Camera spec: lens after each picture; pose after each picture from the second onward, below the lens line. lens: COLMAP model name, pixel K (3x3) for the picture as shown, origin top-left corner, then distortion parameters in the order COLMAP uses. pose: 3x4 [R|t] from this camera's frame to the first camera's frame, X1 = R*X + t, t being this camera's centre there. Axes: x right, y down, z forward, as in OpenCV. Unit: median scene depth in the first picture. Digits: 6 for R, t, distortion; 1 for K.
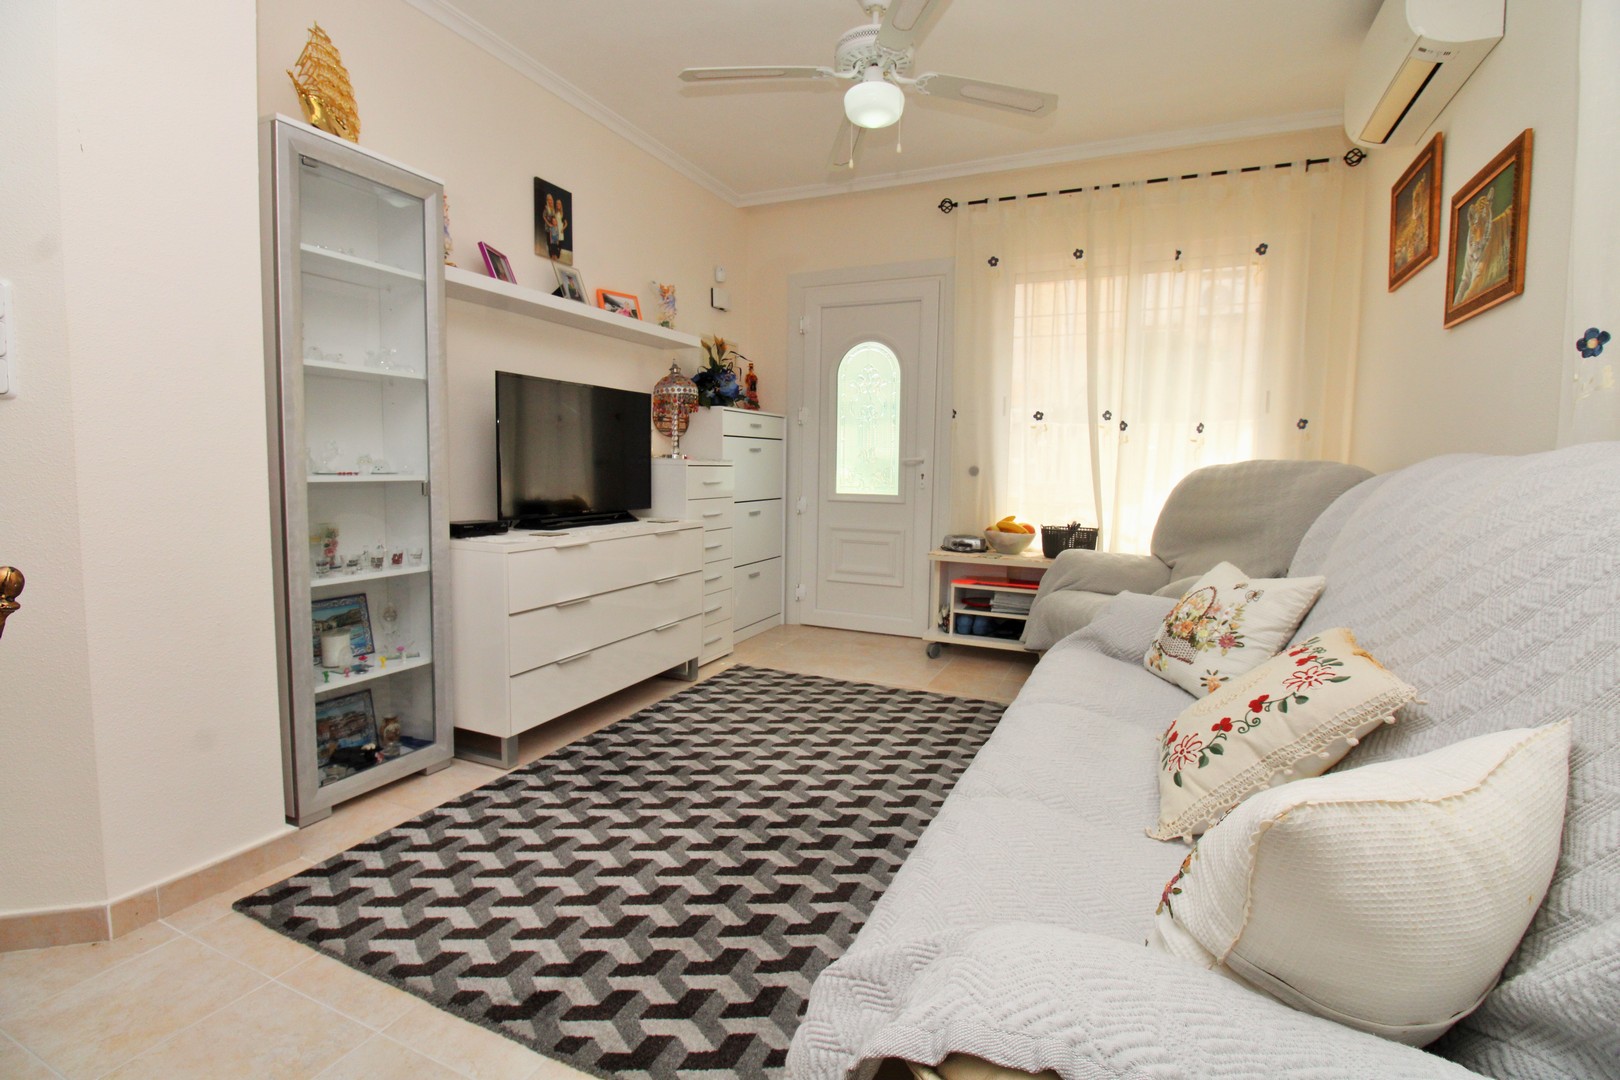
lens RADIAL K [[743.3, 0, 816.3], [0, 743.3, 534.7], [0, 0, 1]] dist [-0.000868, -0.011401]
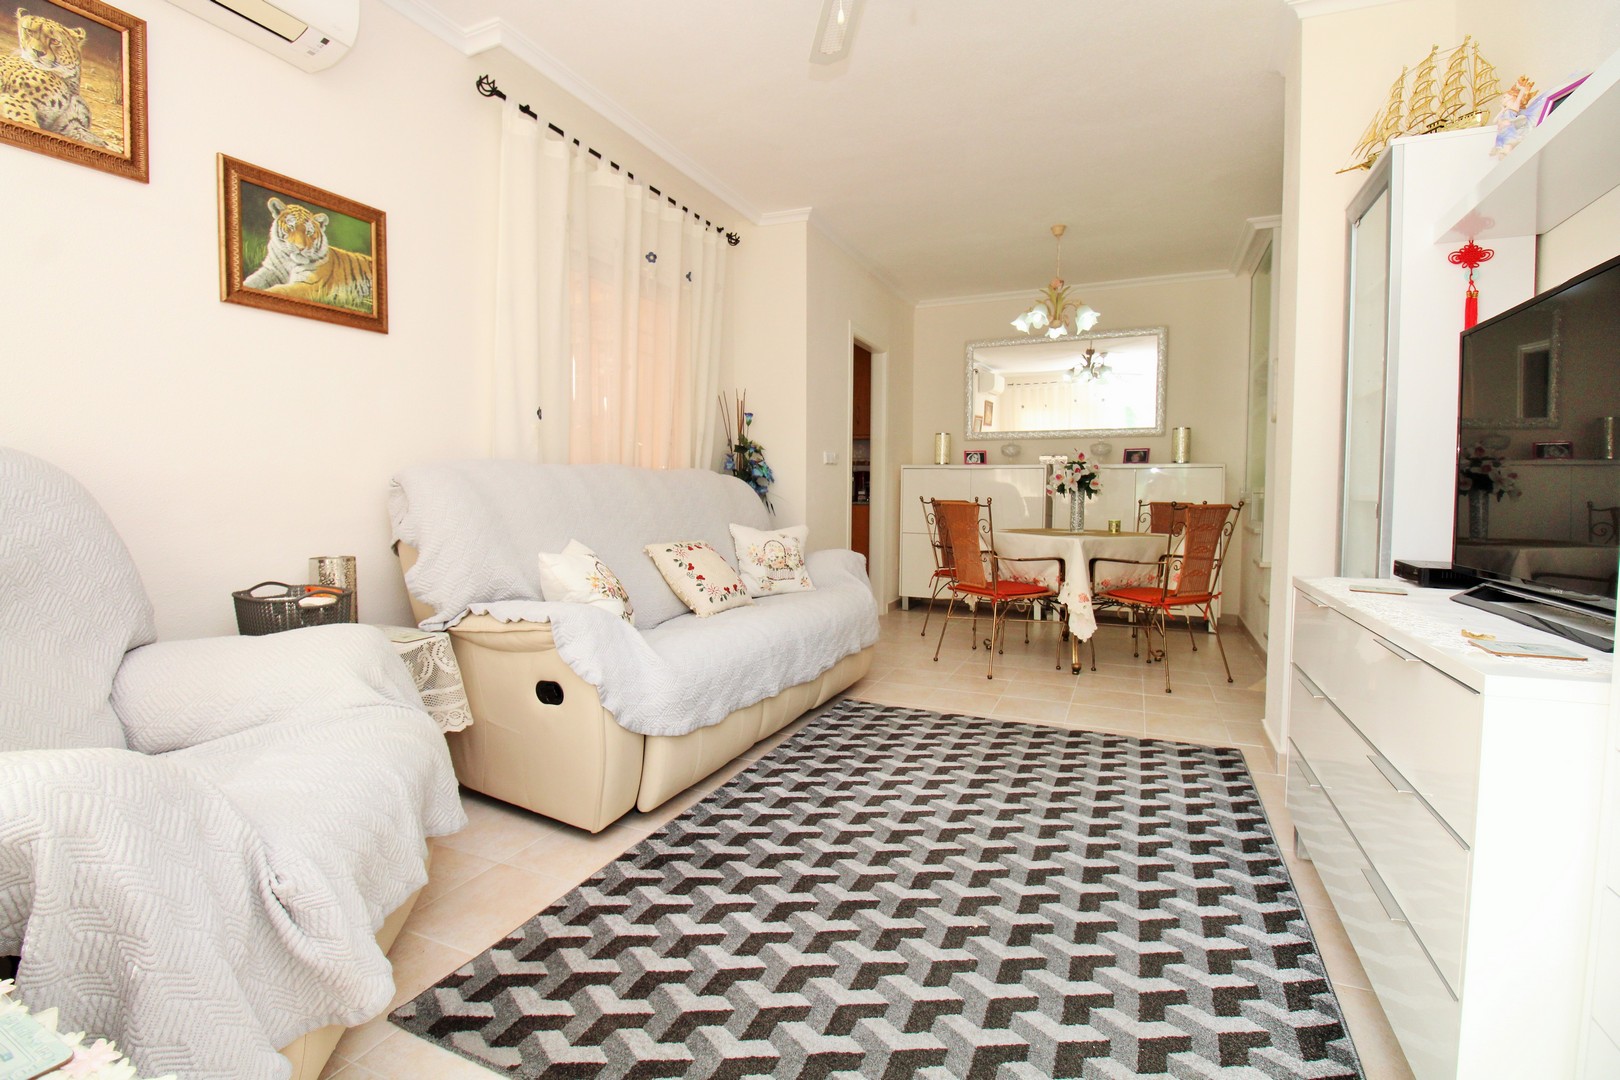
lens RADIAL K [[740.9, 0, 796.9], [0, 740.9, 531.7], [0, 0, 1]] dist [0.000418, -0.009503]
pose [[-0.999638, -0.025843, 0.007474, 0.102468], [-0.024416, 0.988198, 0.151222, -0.108411], [-0.011294, 0.150985, -0.988472, 1.333634]]
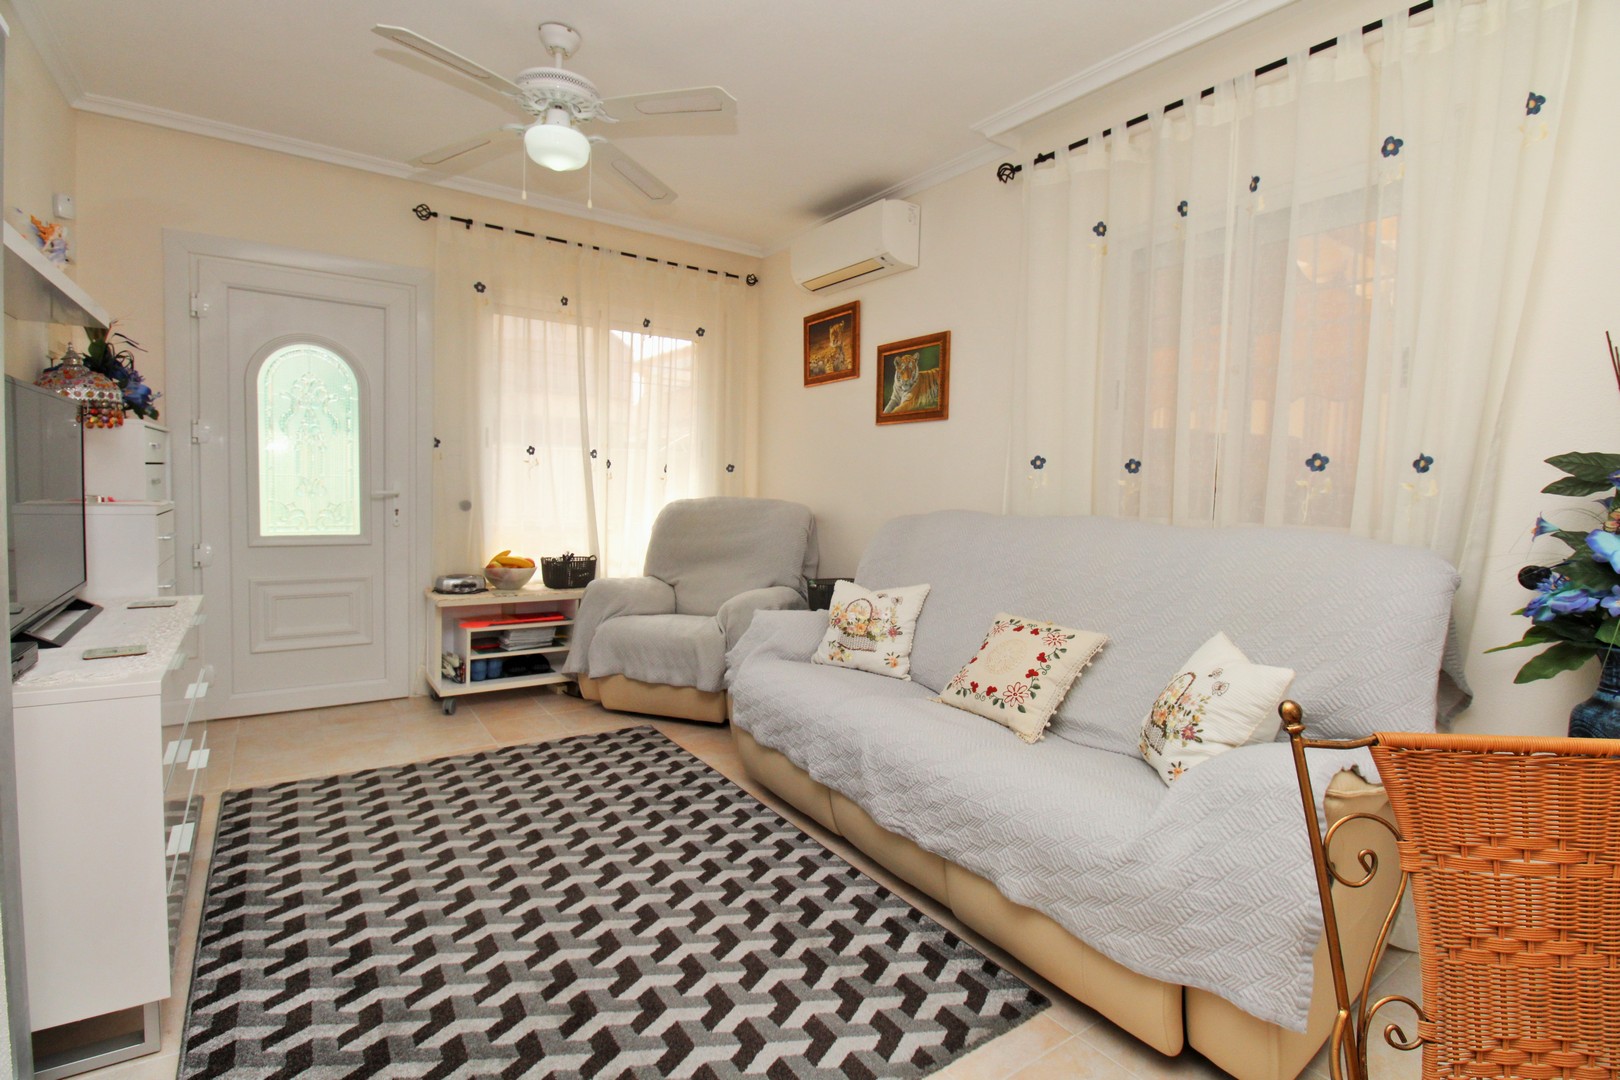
lens RADIAL K [[763.7, 0, 807.2], [0, 763.7, 533.5], [0, 0, 1]] dist [-0.000855, -0.014253]
pose [[0.517441, -0.056196, 0.853872, -0.491489], [0.061483, 0.997704, 0.028404, -0.065634], [-0.853507, 0.037801, 0.519708, 0.174132]]
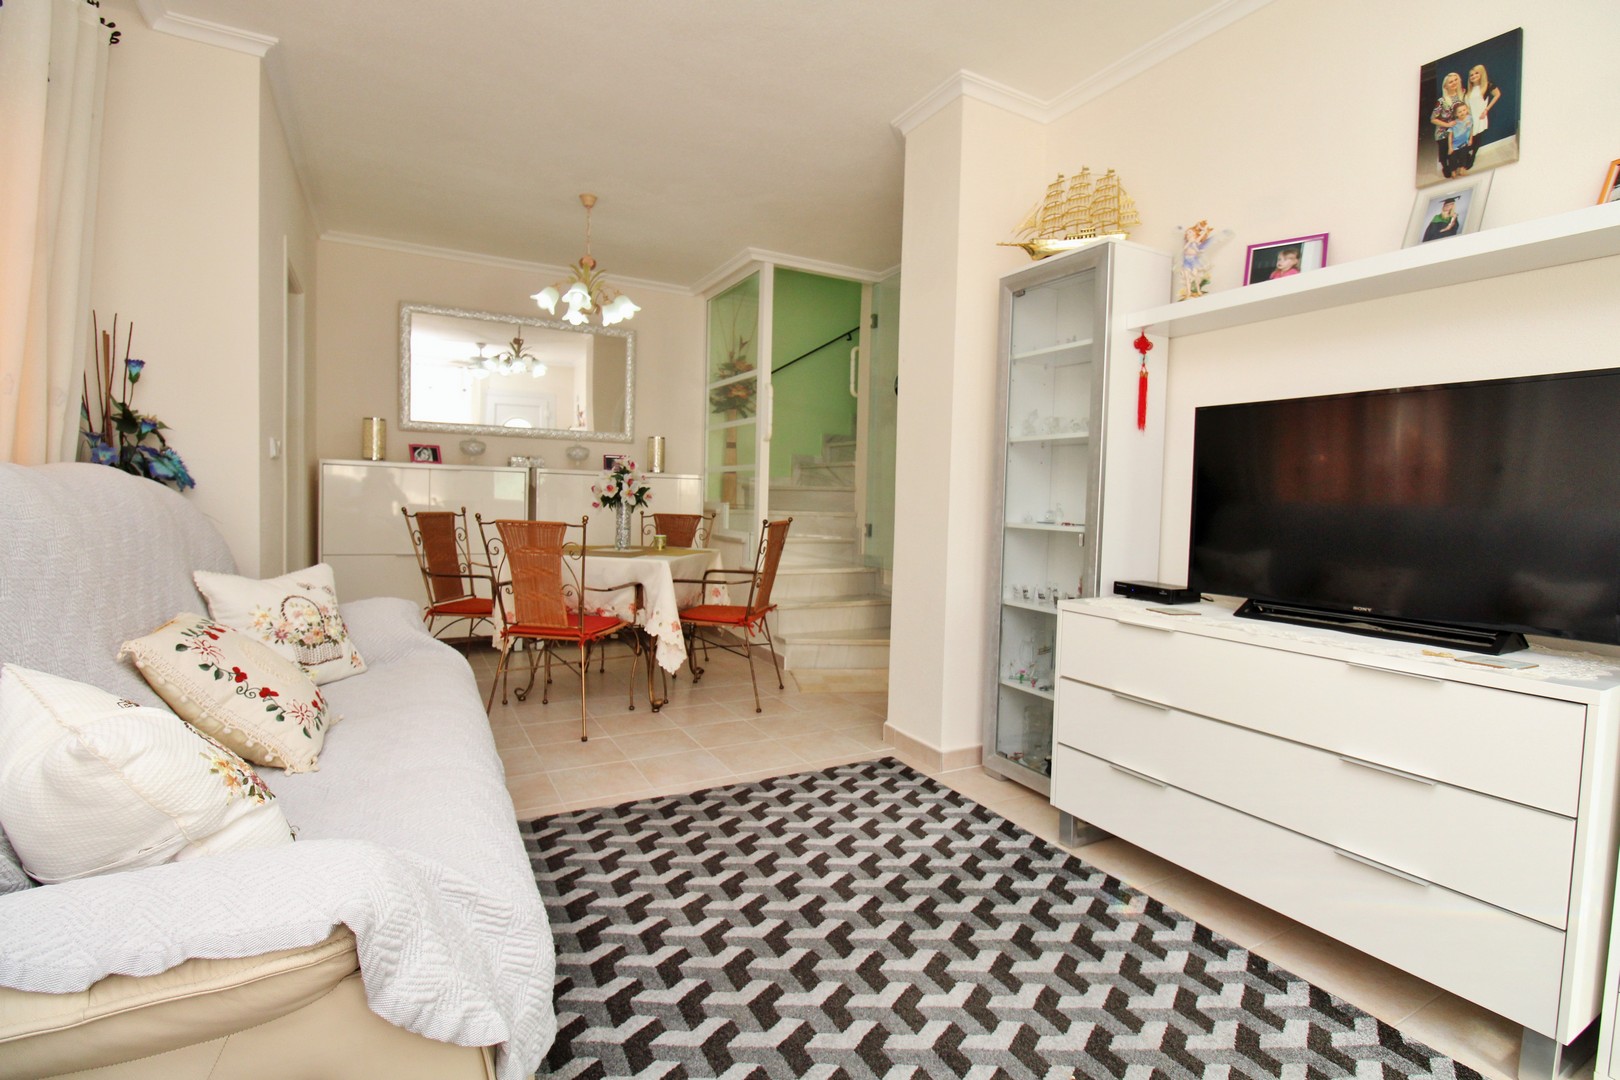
lens RADIAL K [[763.7, 0, 807.2], [0, 763.7, 533.5], [0, 0, 1]] dist [-0.000855, -0.014253]
pose [[-0.608908, 0.003809, -0.793232, 0.403464], [-0.114047, 0.989179, 0.092295, -0.090456], [0.785000, 0.146665, -0.601885, 0.963478]]
